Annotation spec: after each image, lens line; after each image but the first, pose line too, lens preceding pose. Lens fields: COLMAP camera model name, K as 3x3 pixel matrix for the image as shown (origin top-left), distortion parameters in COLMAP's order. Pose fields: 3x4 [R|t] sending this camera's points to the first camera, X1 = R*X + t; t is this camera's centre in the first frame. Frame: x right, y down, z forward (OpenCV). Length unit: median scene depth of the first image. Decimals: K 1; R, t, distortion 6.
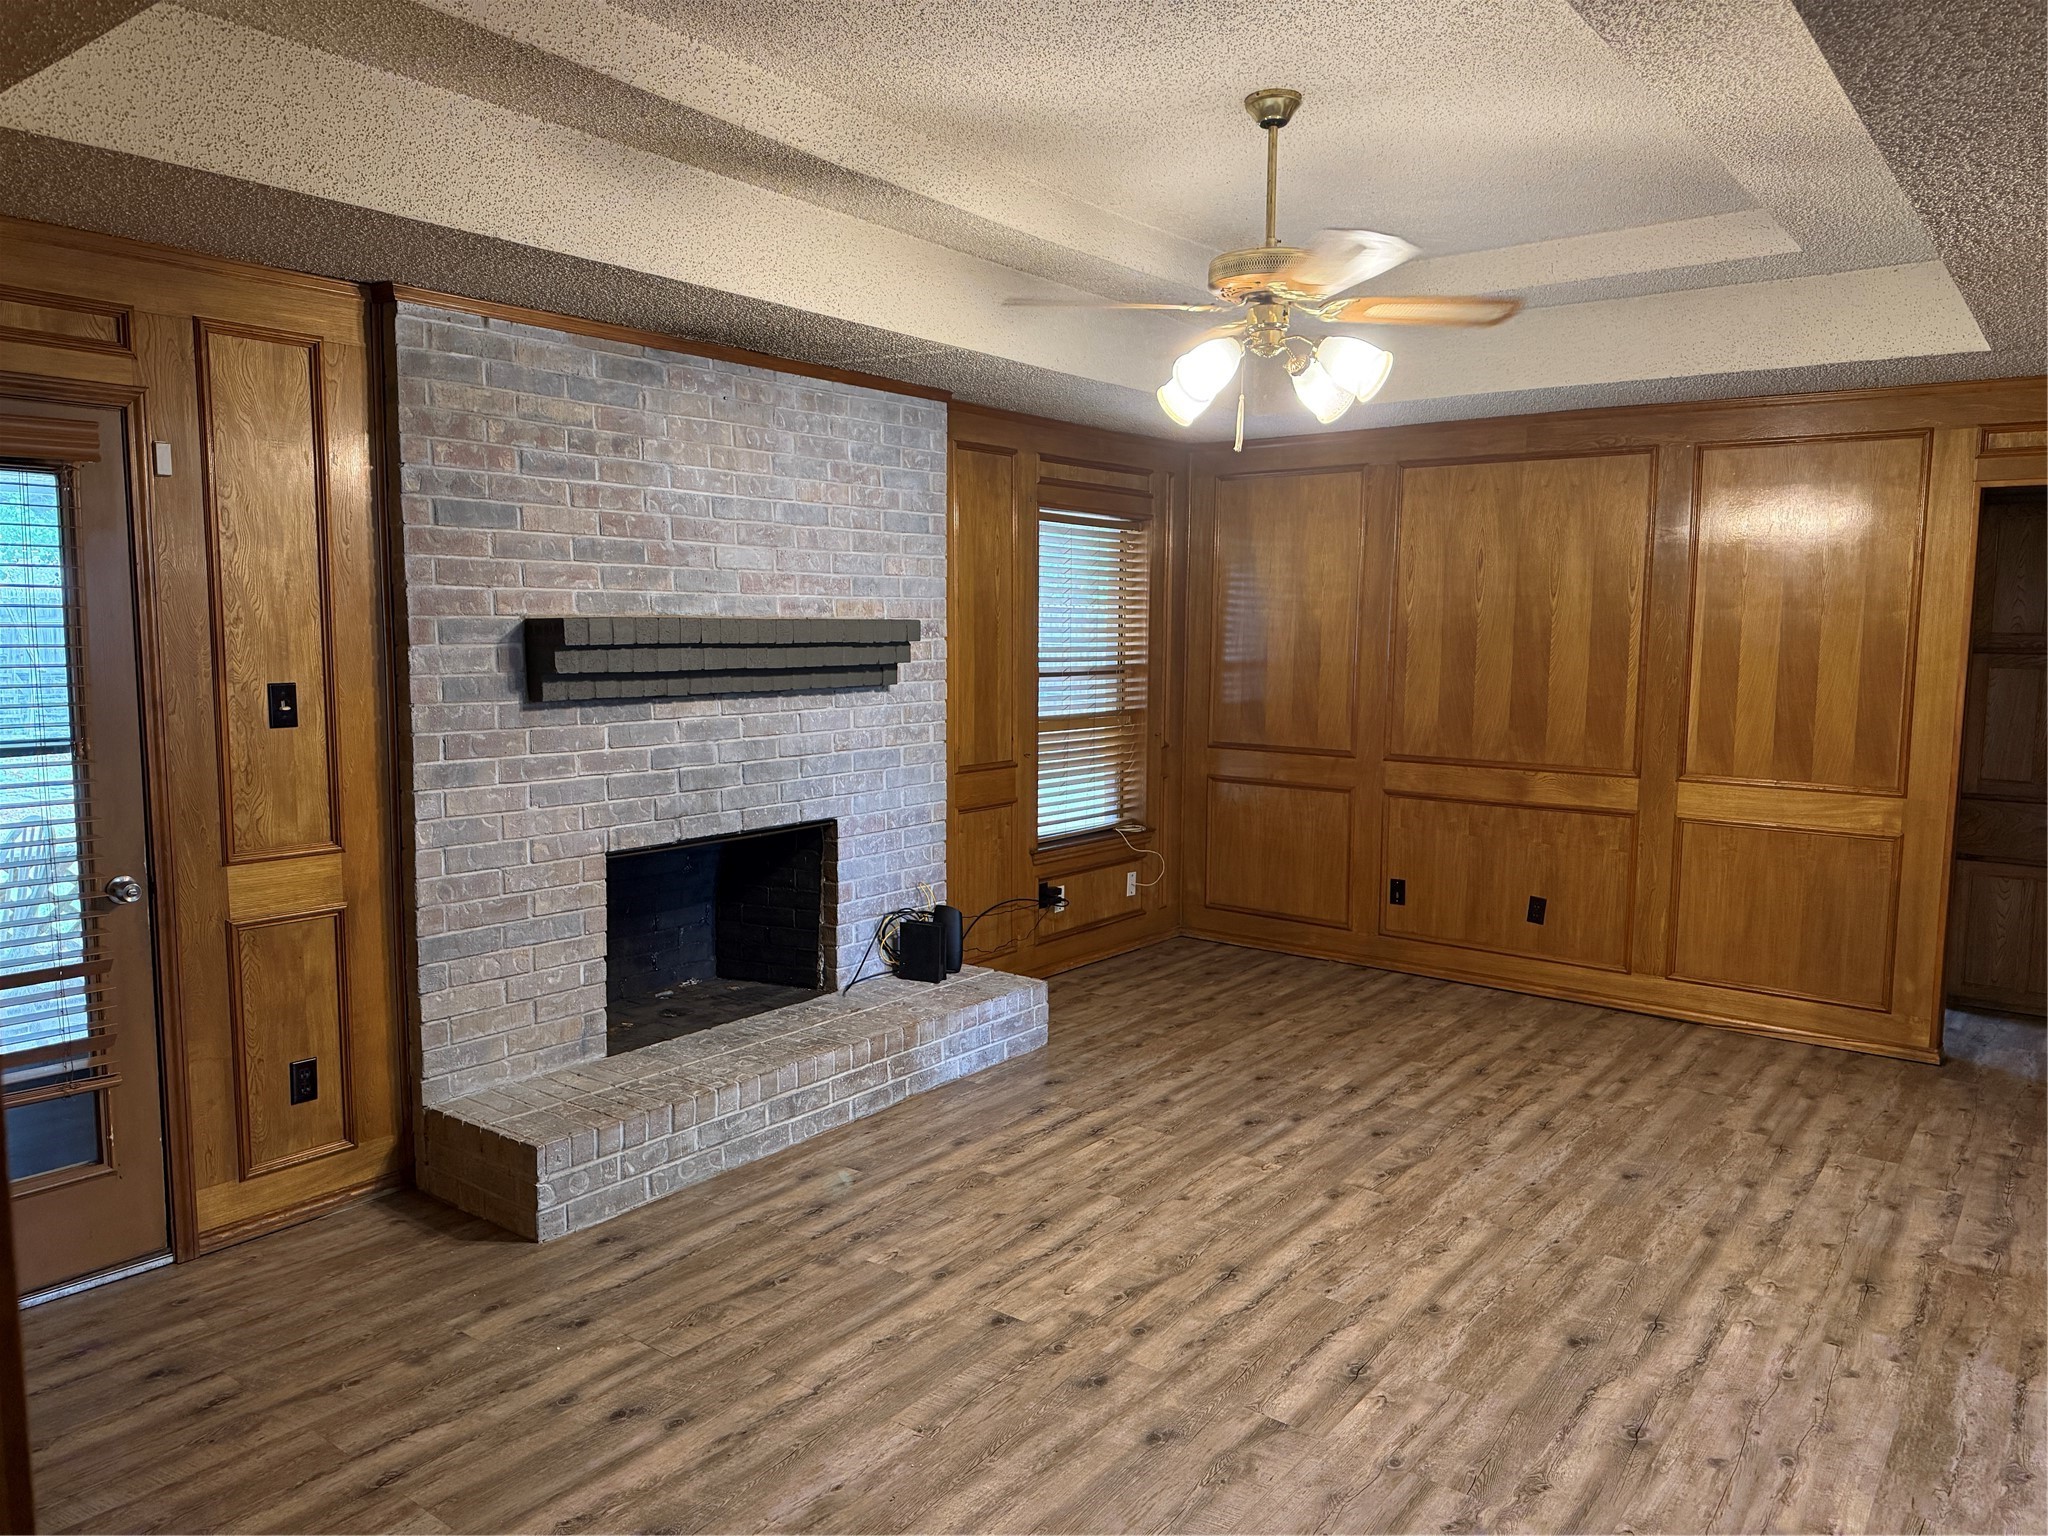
lens RADIAL K [[1421.8, 0, 1036.9], [0, 1421.8, 764.8], [0, 0, 1]] dist [0.041717, -0.054124]
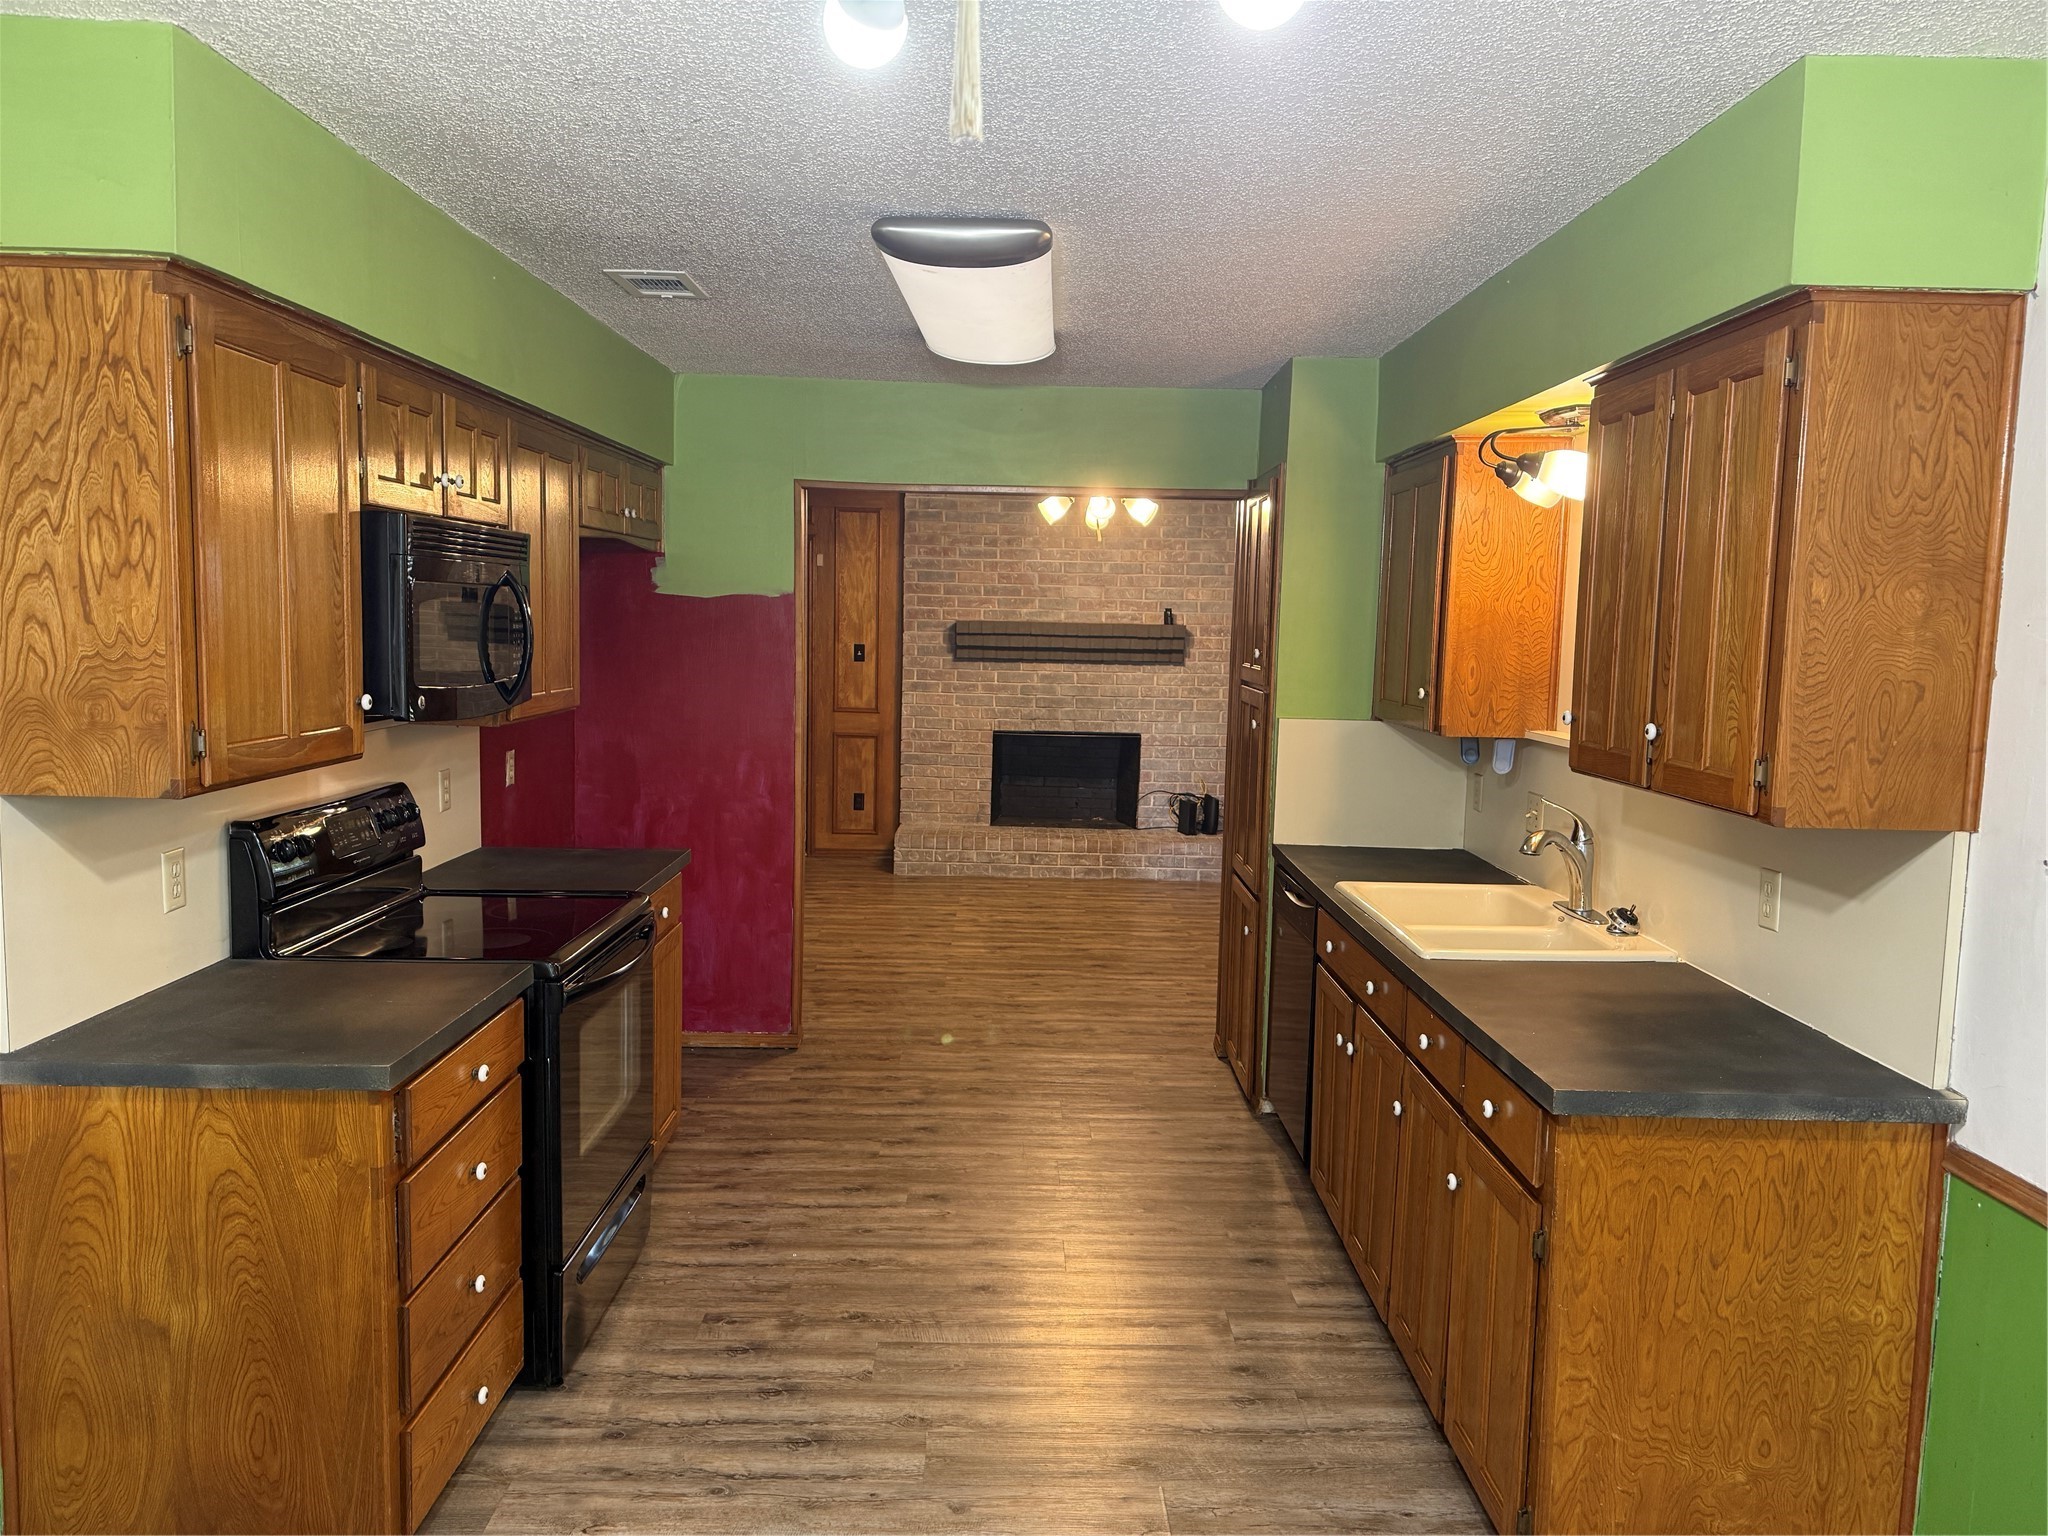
lens RADIAL K [[1421.8, 0, 1023.1], [0, 1421.8, 770.1], [0, 0, 1]] dist [0.041717, -0.054124]
pose [[0.610370, 0.090405, -0.786940, 1.483378], [-0.099288, 0.994362, 0.037224, 0.038013], [0.785869, 0.055413, 0.615905, -0.295928]]
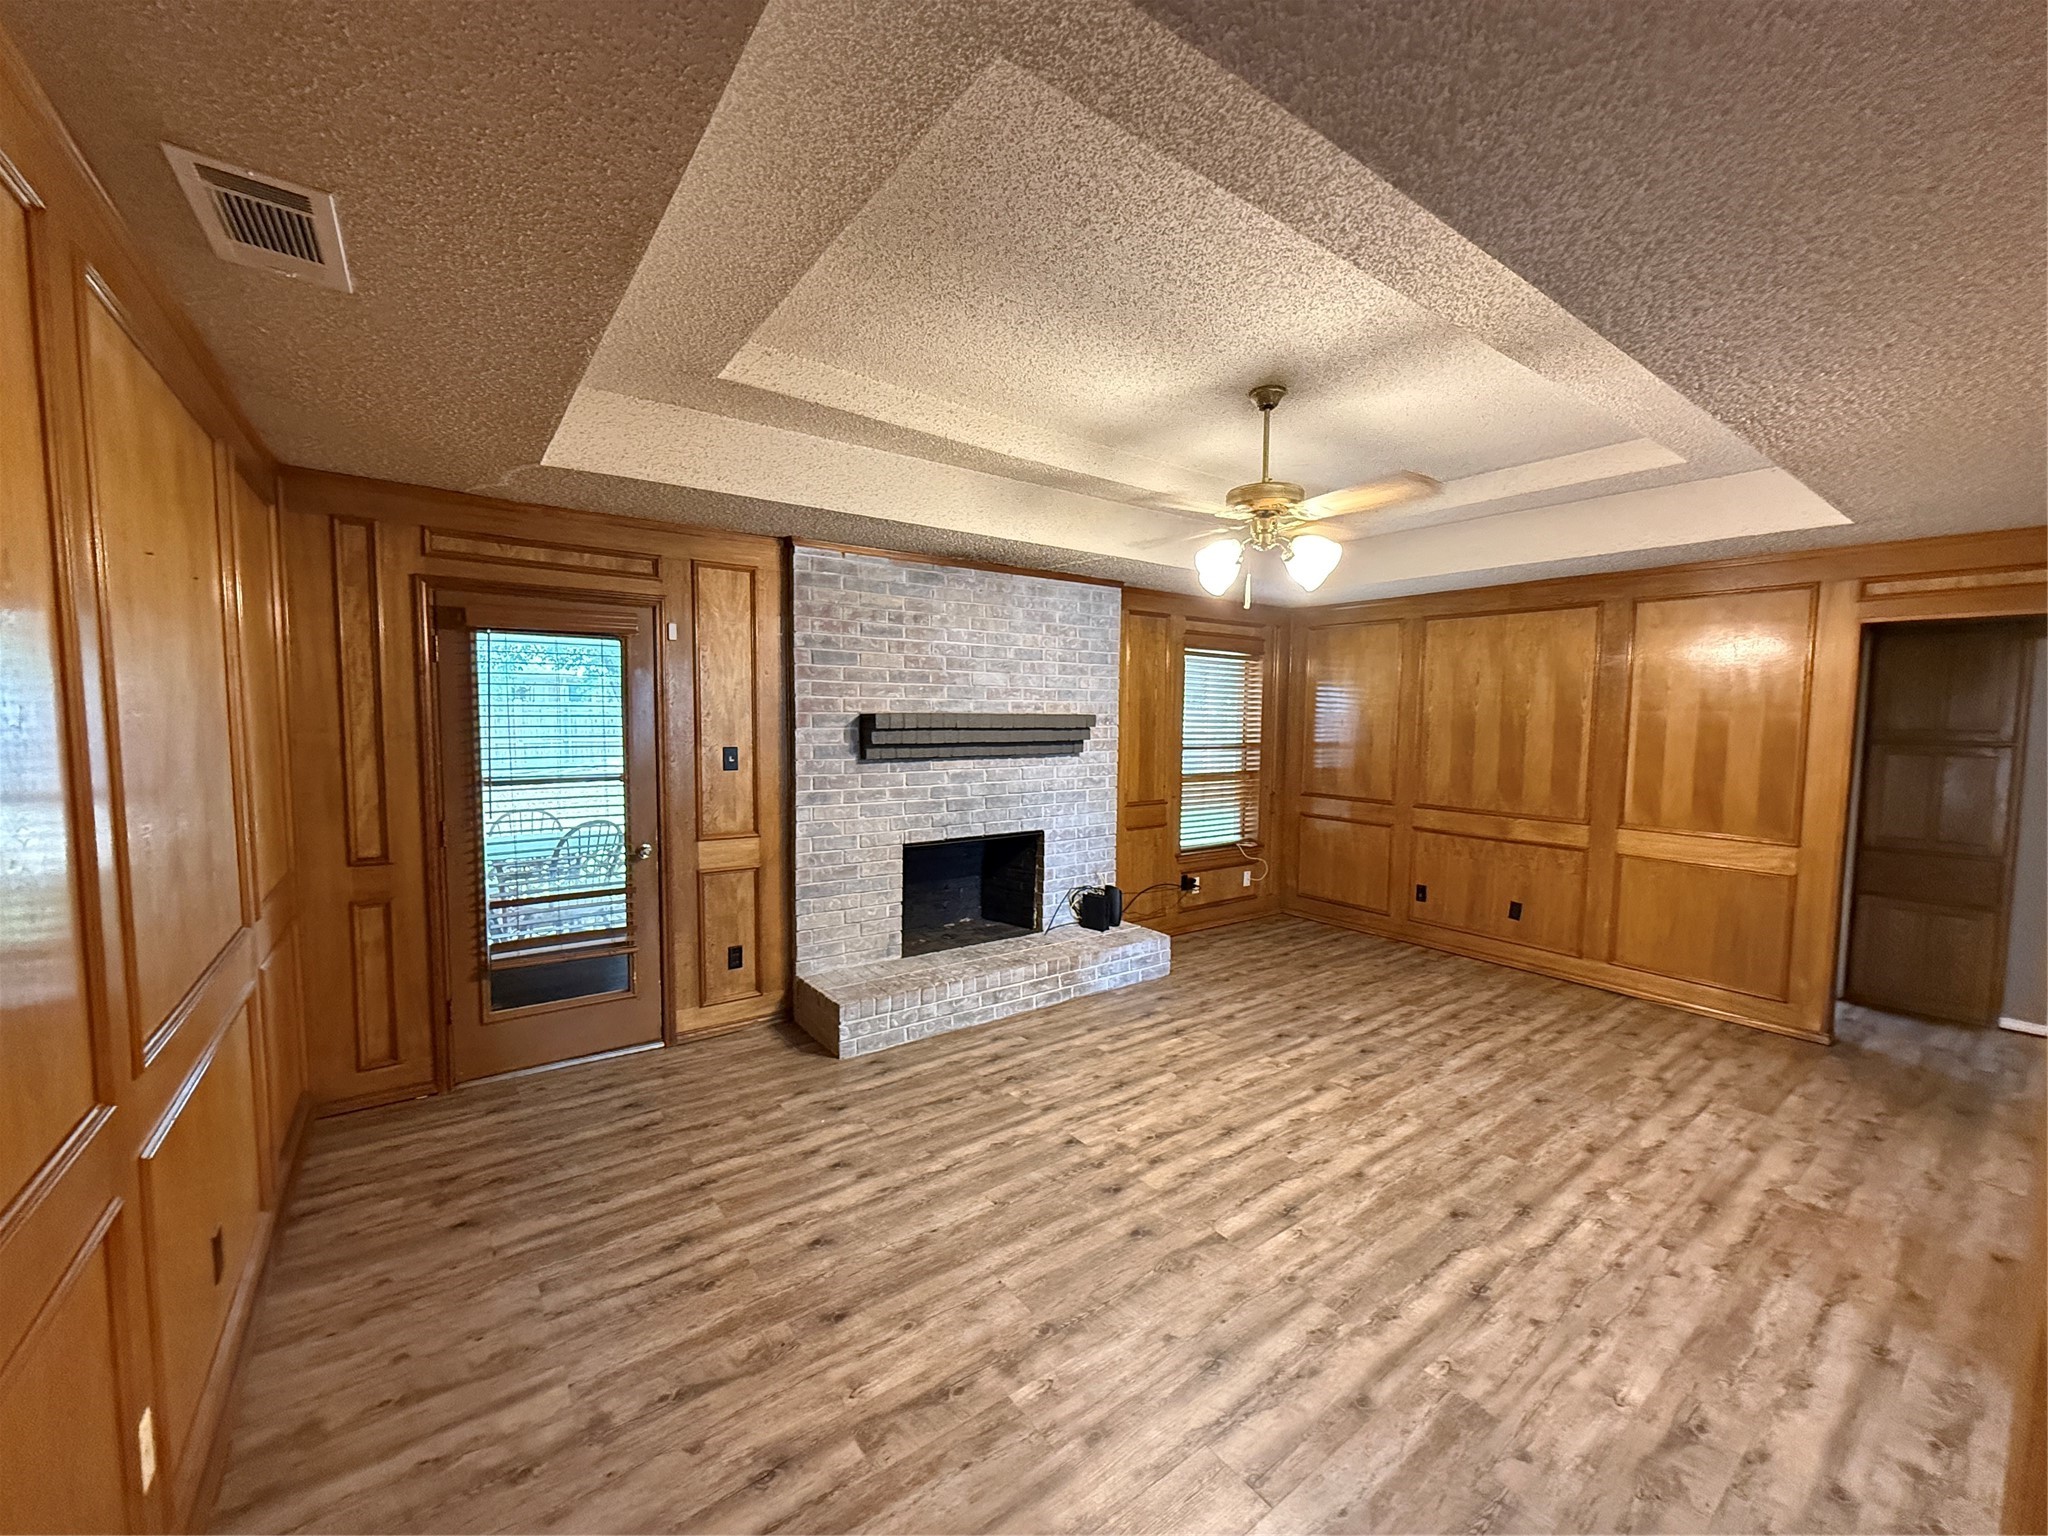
lens RADIAL K [[812.3, 0, 1032.2], [0, 812.3, 766.5], [0, 0, 1]] dist [-0.003584, 0.000137]
pose [[0.962374, 0.021212, -0.270897, 0.134942], [-0.031994, 0.998859, -0.035448, -0.004753], [0.269837, 0.042781, 0.961955, 0.059143]]
